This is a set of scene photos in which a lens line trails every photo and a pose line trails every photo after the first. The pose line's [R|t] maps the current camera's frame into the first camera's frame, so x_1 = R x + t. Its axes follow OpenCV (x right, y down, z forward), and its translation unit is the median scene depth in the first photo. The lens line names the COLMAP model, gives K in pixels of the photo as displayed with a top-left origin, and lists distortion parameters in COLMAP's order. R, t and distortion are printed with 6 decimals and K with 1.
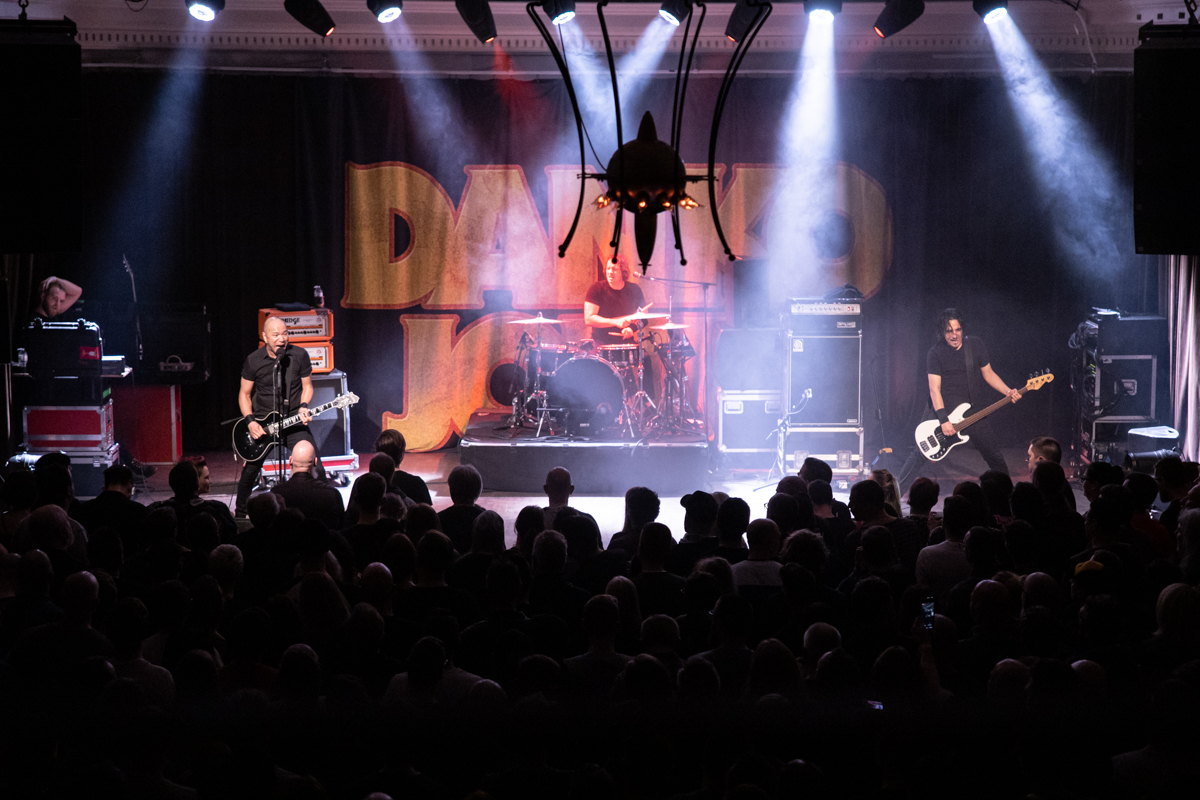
lens RADIAL K [[2427.0, 0, 600.0], [0, 2427.0, 400.0], [0, 0, 1]] dist [0.019955, -0.056442]
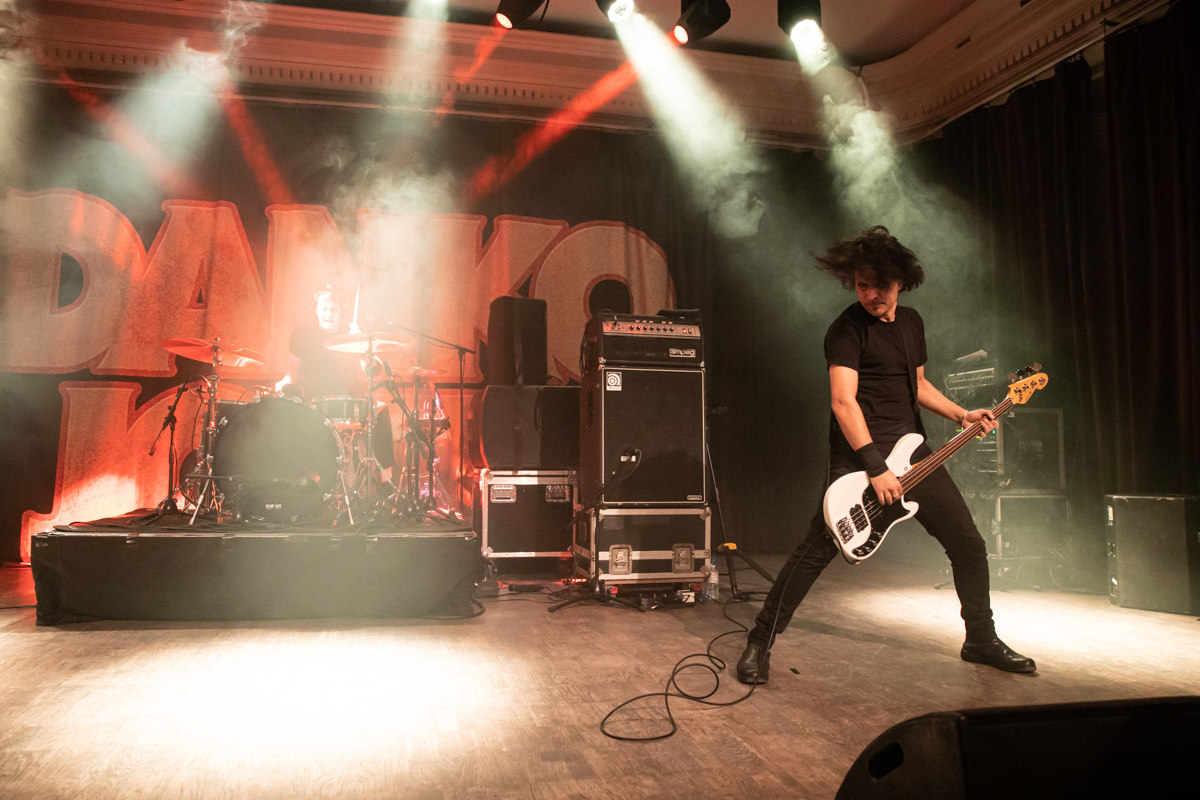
lens RADIAL K [[914.2, 0, 590.1], [0, 914.2, 388.0], [0, 0, 1]] dist [-0.124823, 0.136157]
pose [[0.977832, 0.020531, 0.208383, 0.022144], [0.021335, 0.980233, -0.196691, 0.025220], [-0.208302, 0.196777, 0.958065, 0.702300]]
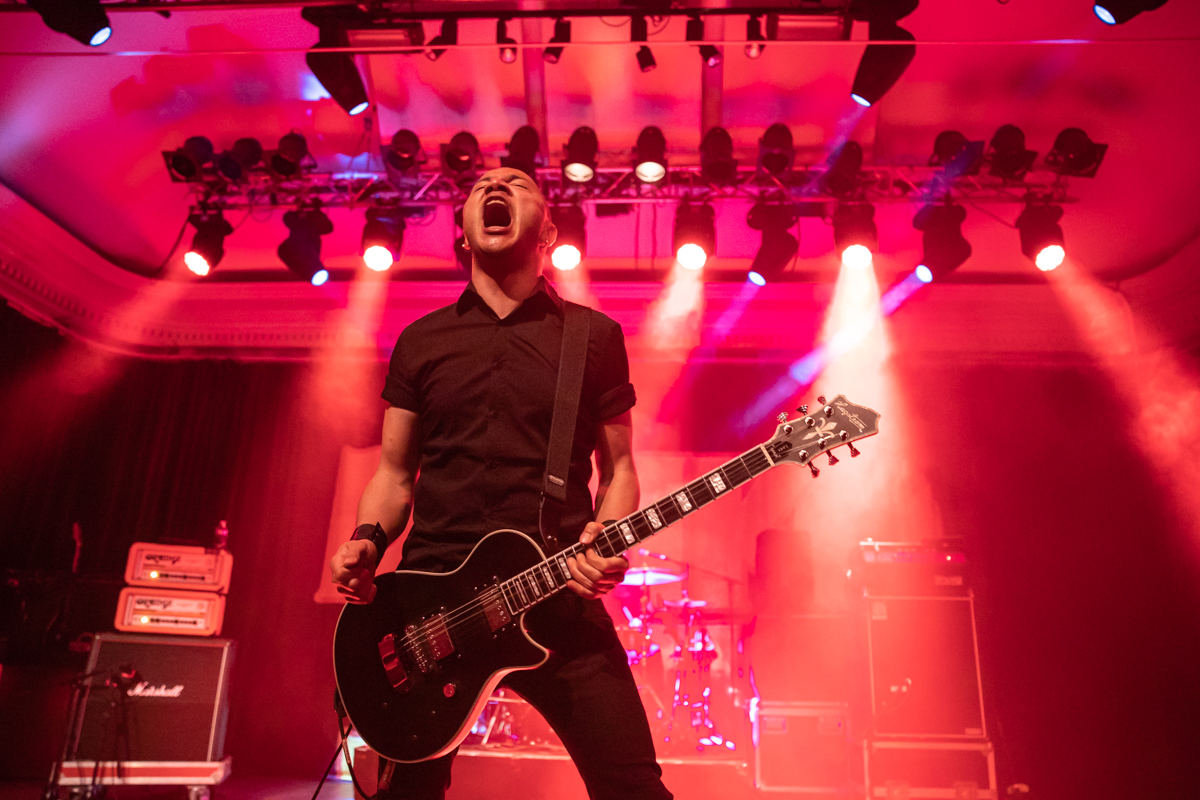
lens RADIAL K [[914.2, 0, 590.1], [0, 914.2, 388.0], [0, 0, 1]] dist [-0.124823, 0.136157]
pose [[0.996416, 0.003482, -0.084517, 0.021123], [-0.039814, 0.900868, -0.432264, 0.029754], [0.074634, 0.434080, 0.897777, 0.683734]]
